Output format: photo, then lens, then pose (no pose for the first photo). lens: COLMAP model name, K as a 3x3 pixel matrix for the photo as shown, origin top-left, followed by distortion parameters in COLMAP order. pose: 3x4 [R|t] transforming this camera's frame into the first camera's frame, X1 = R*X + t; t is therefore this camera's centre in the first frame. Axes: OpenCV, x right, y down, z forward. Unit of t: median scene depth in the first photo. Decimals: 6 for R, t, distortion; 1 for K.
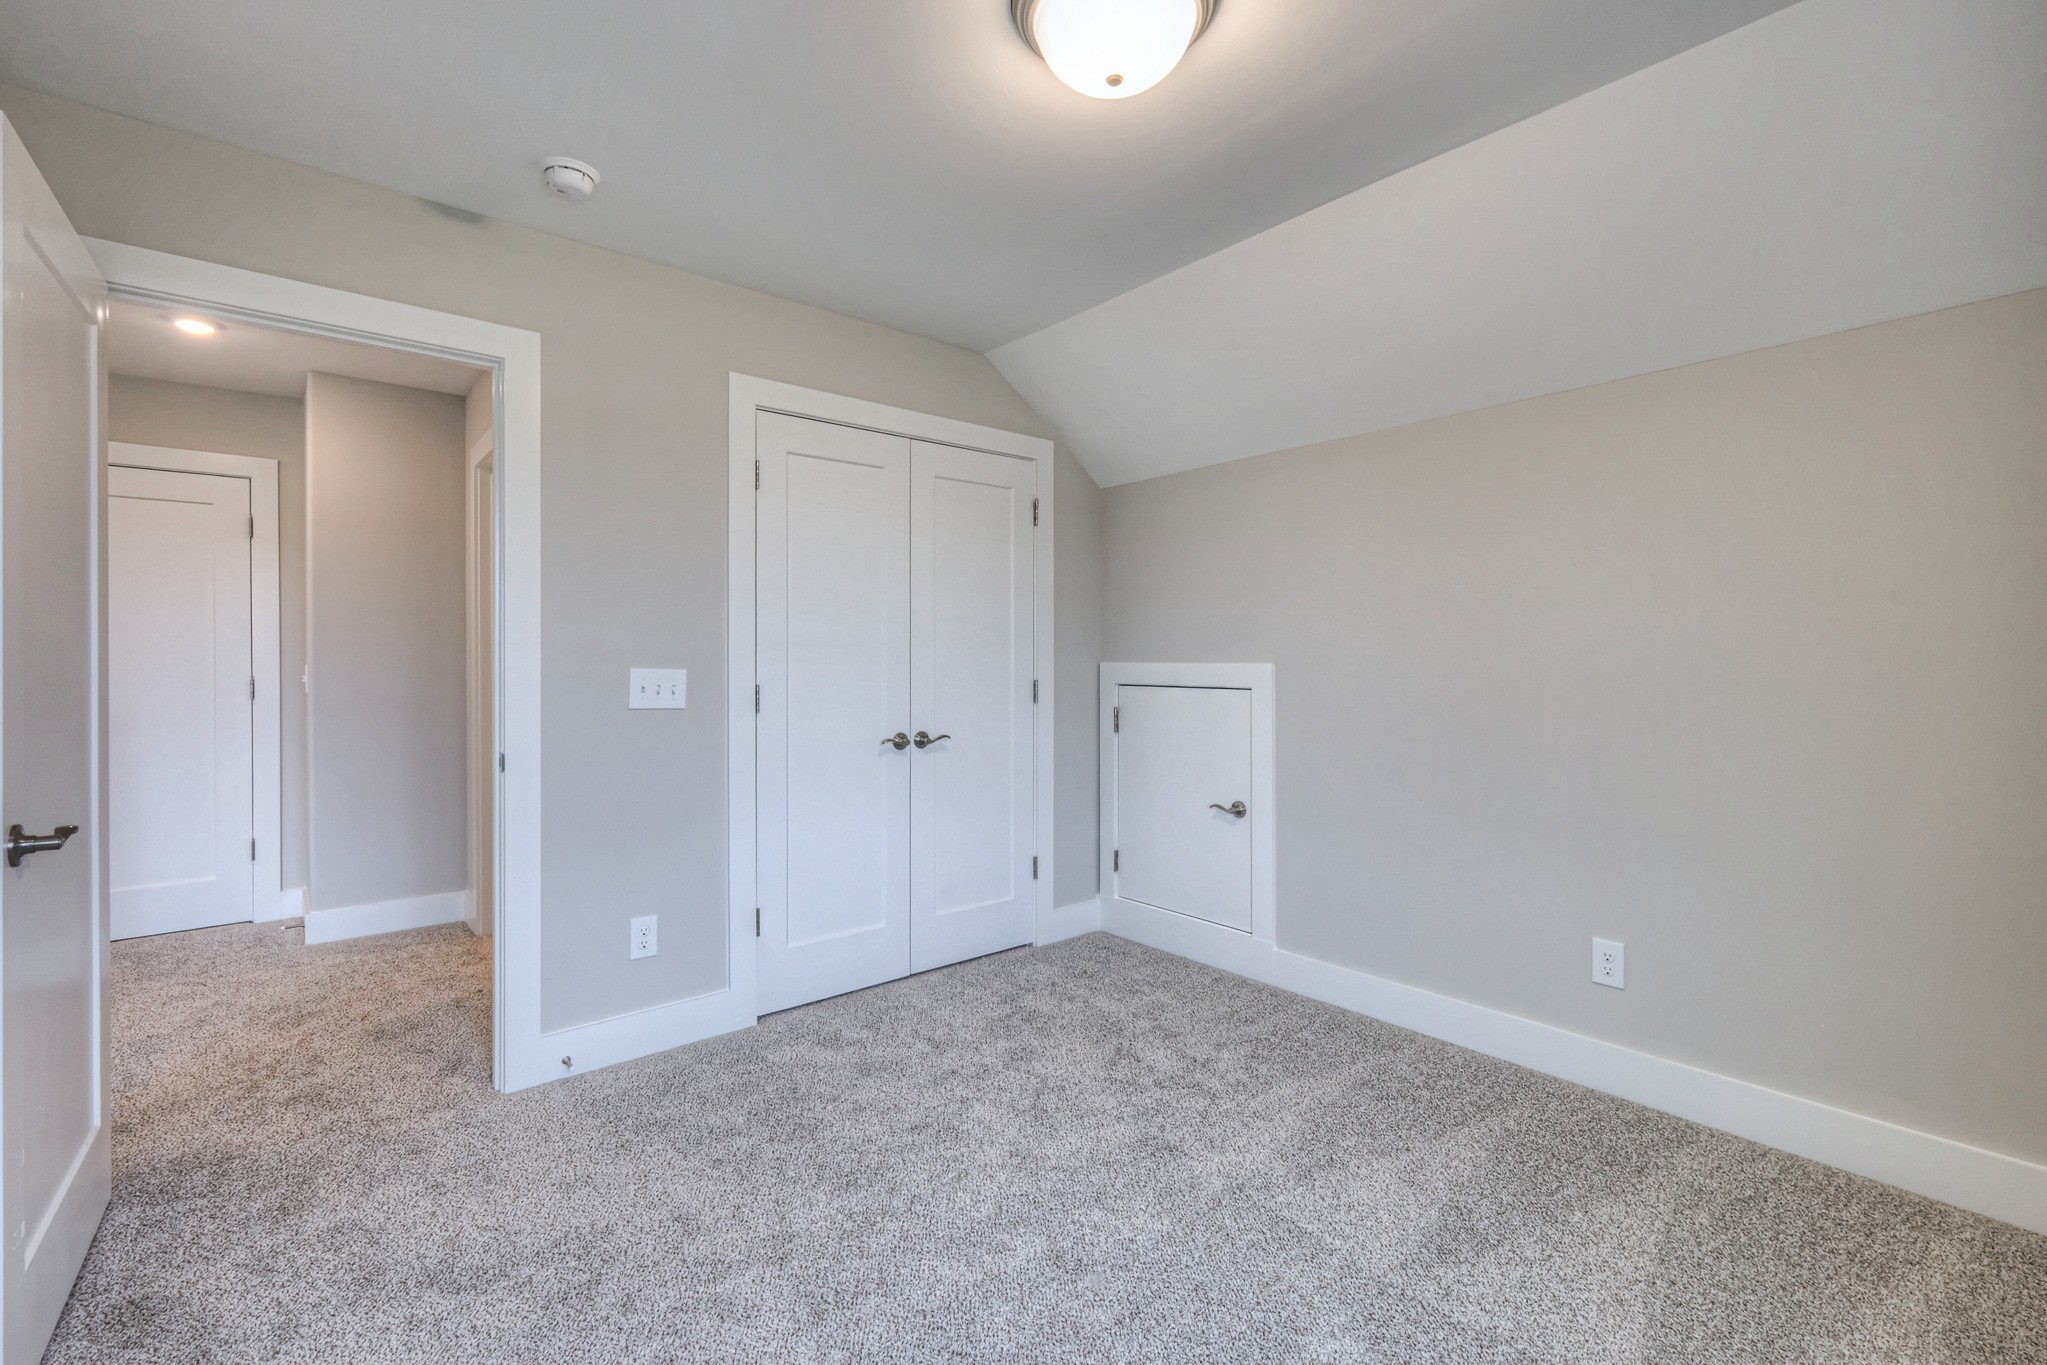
lens RADIAL K [[886.1, 0, 1022.7], [0, 886.1, 677.9], [0, 0, 1]] dist [-0.001018, -0.000005]
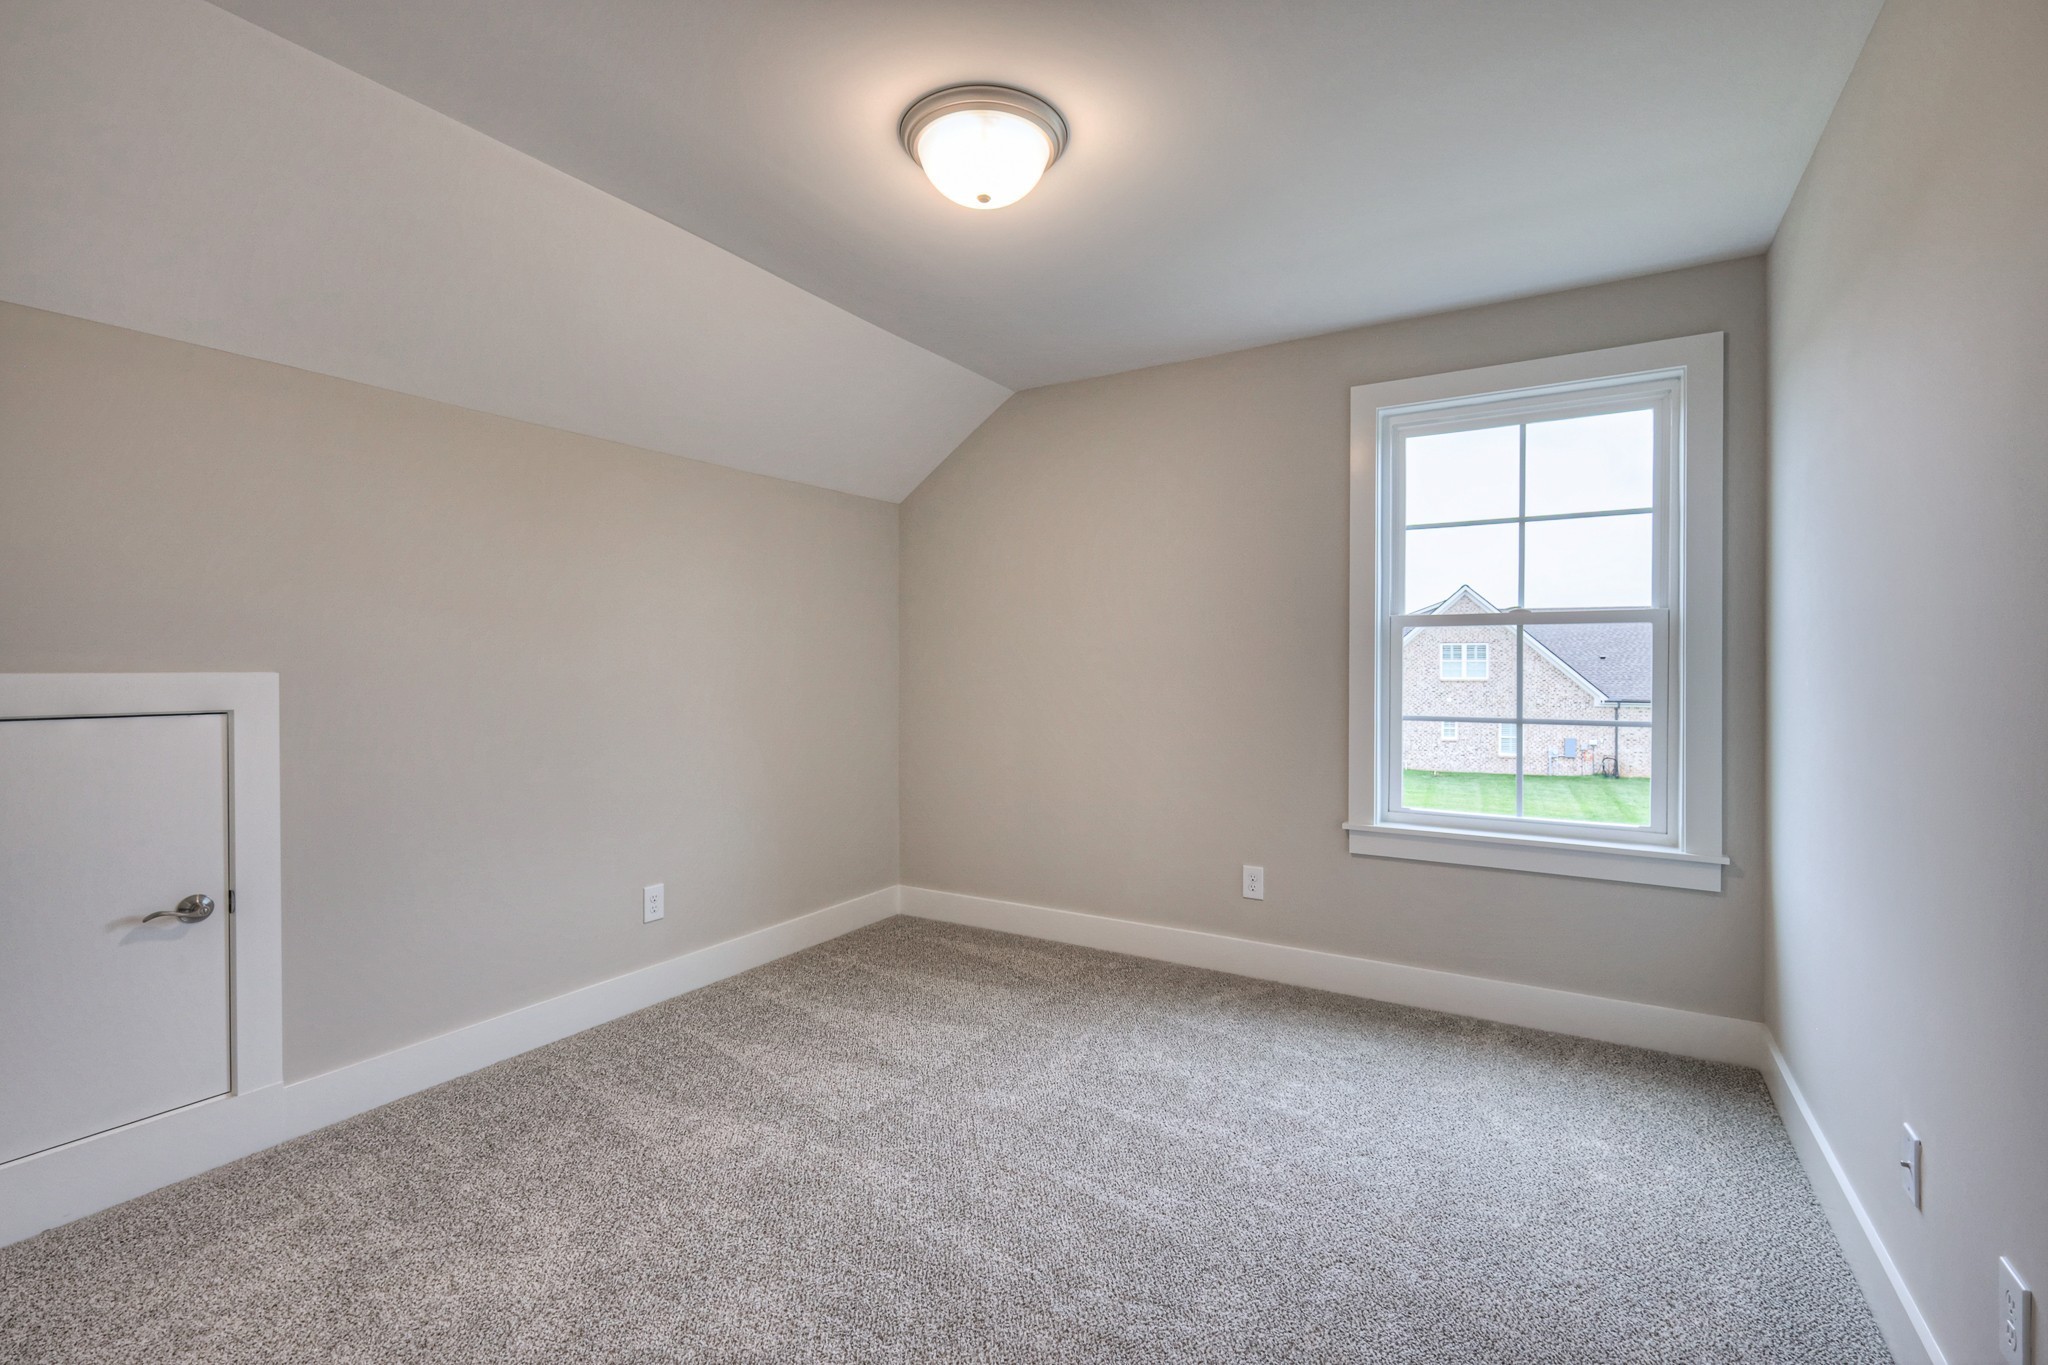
lens RADIAL K [[888.8, 0, 1034.6], [0, 888.8, 675.5], [0, 0, 1]] dist [0.003039, -0.000402]
pose [[-0.334550, -0.008301, 0.942341, -0.566029], [0.011864, 0.999845, 0.013019, -0.016939], [-0.942303, 0.015535, -0.334400, 0.682058]]
